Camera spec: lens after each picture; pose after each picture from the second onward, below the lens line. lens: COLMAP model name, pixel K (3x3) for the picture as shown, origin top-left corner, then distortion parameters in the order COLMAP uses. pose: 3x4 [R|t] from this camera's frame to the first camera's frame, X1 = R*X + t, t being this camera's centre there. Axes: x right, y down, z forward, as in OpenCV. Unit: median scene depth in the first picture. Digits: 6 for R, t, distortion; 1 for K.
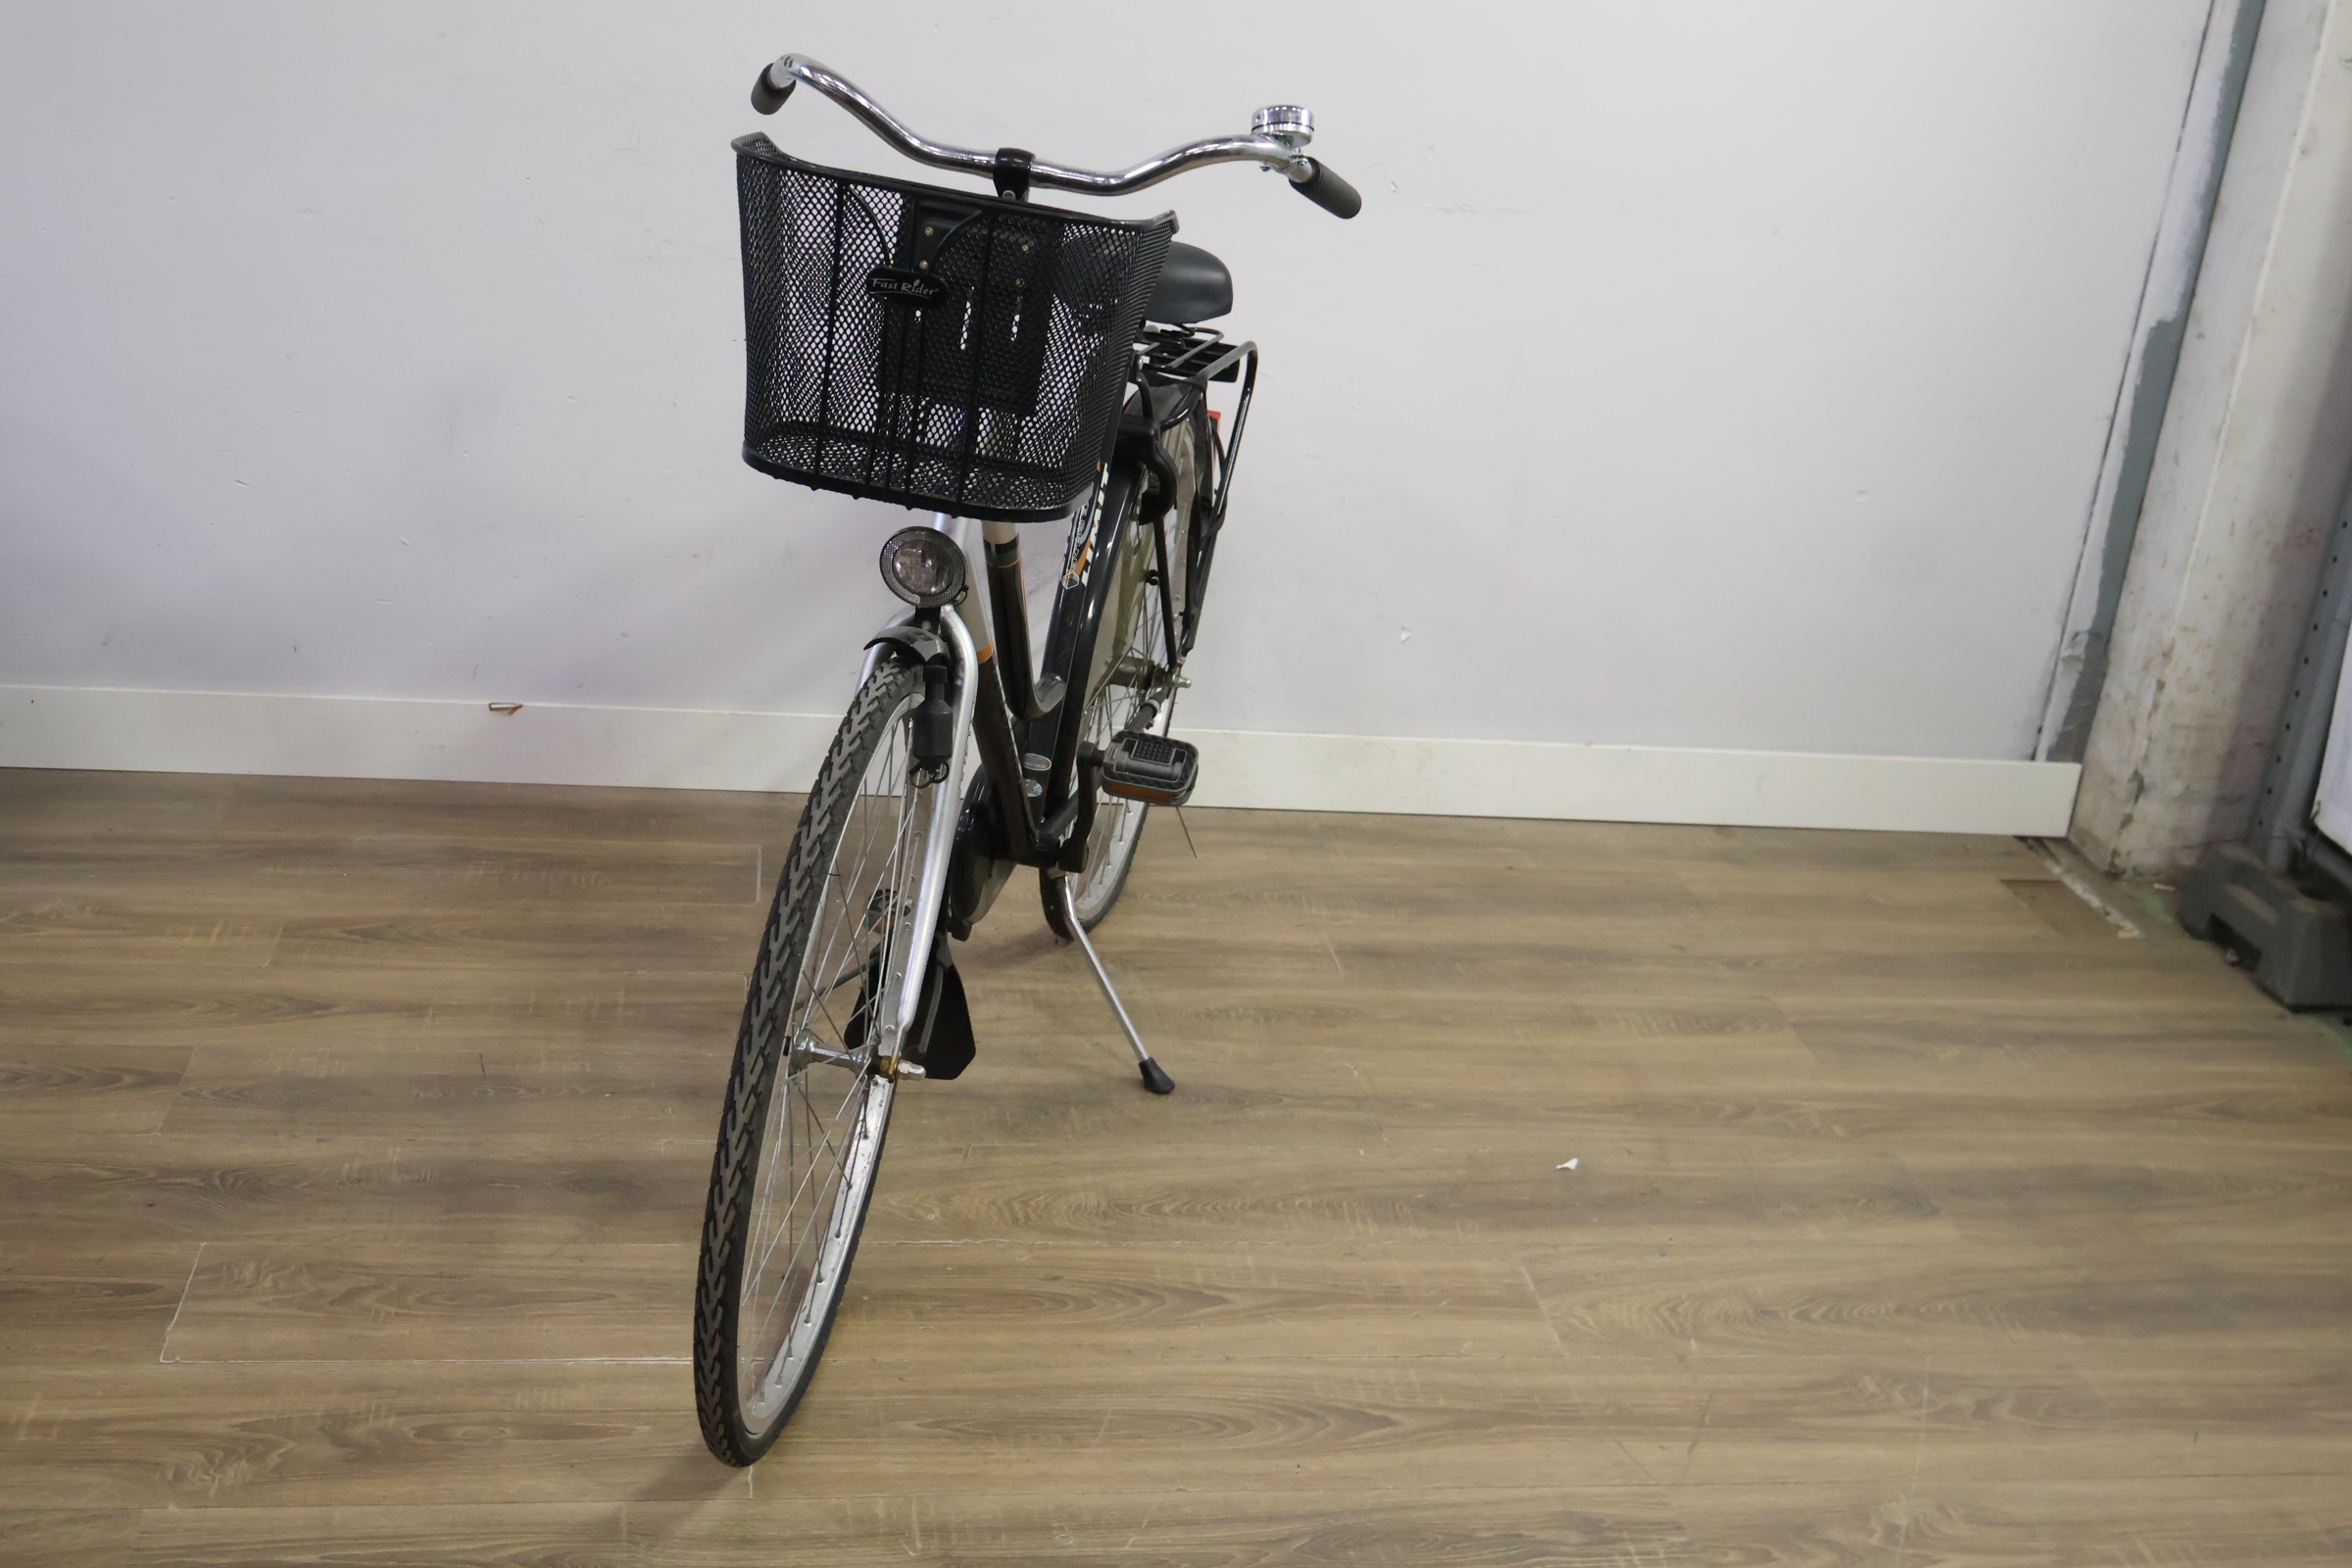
lens RADIAL K [[2506.3, 0, 1176.0], [0, 2506.3, 784.0], [0, 0, 1]] dist [-0.006086, 0.002683]
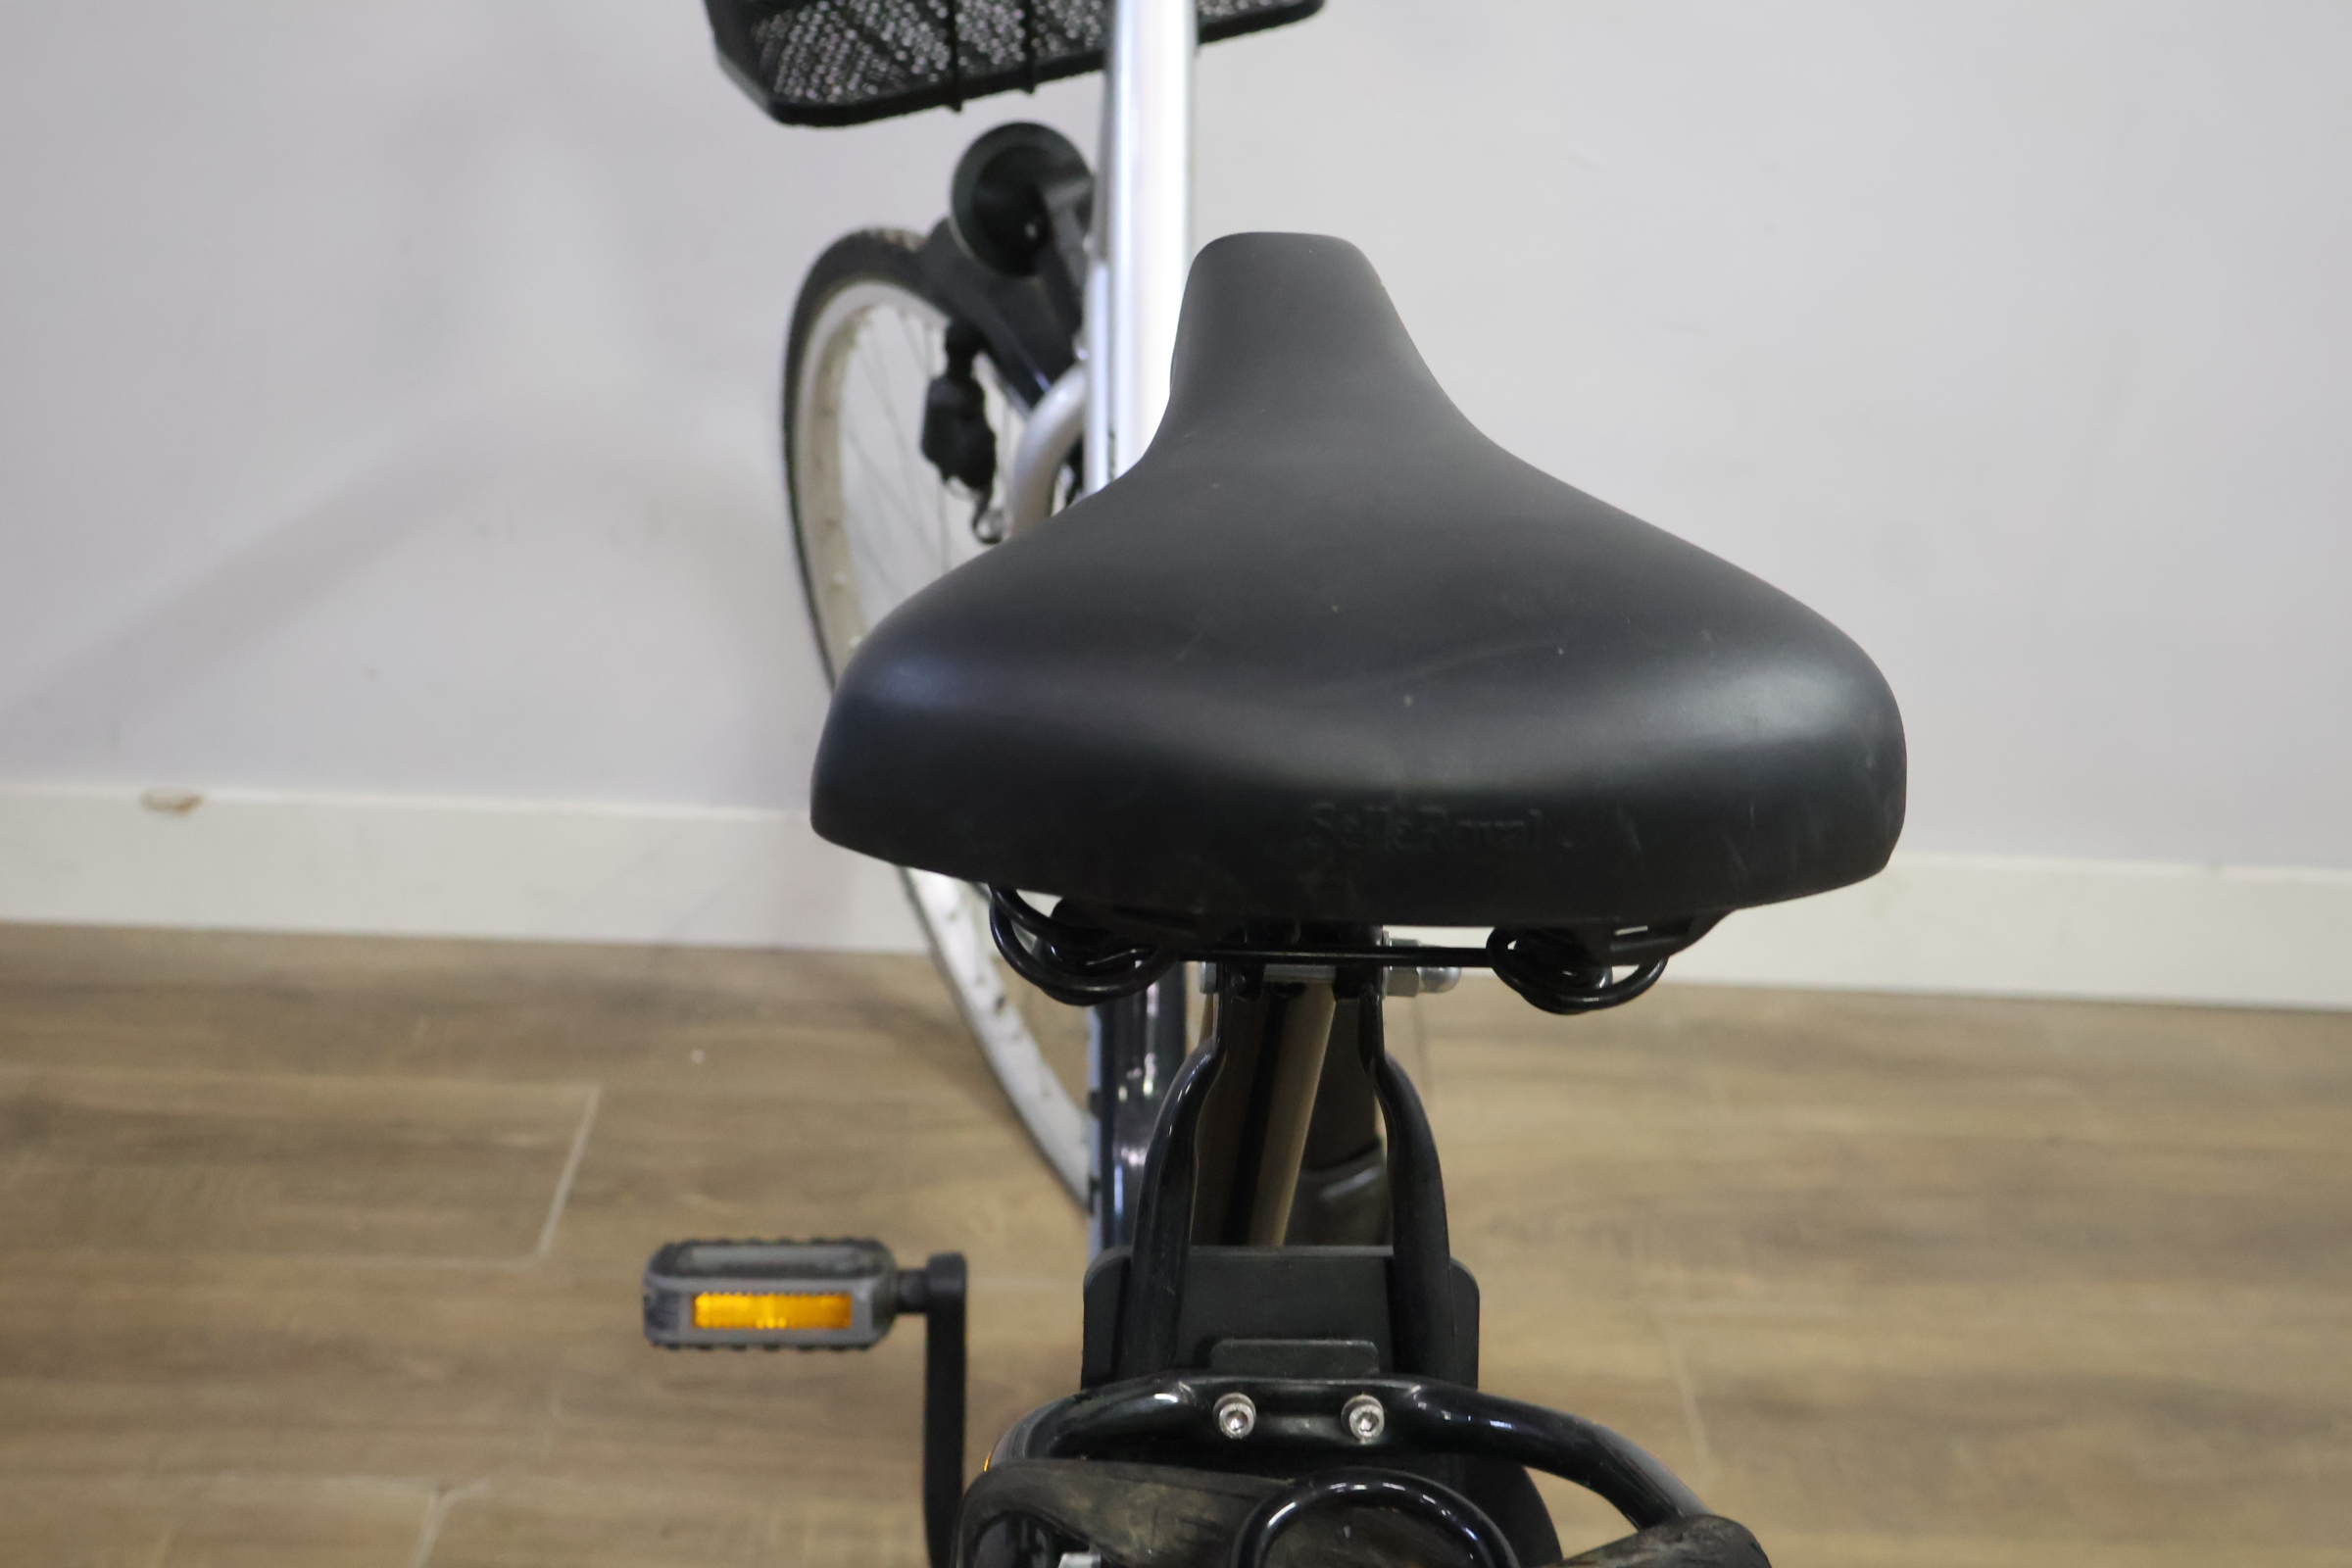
lens RADIAL K [[2487.2, 0, 1168.5], [0, 2487.2, 780.5], [0, 0, 1]] dist [-0.010351, -0.007607]
pose [[0.987361, 0.024523, -0.156580, 0.037896], [-0.004249, 0.991697, 0.128528, -0.118940], [0.158432, -0.126238, 0.979267, 0.564799]]
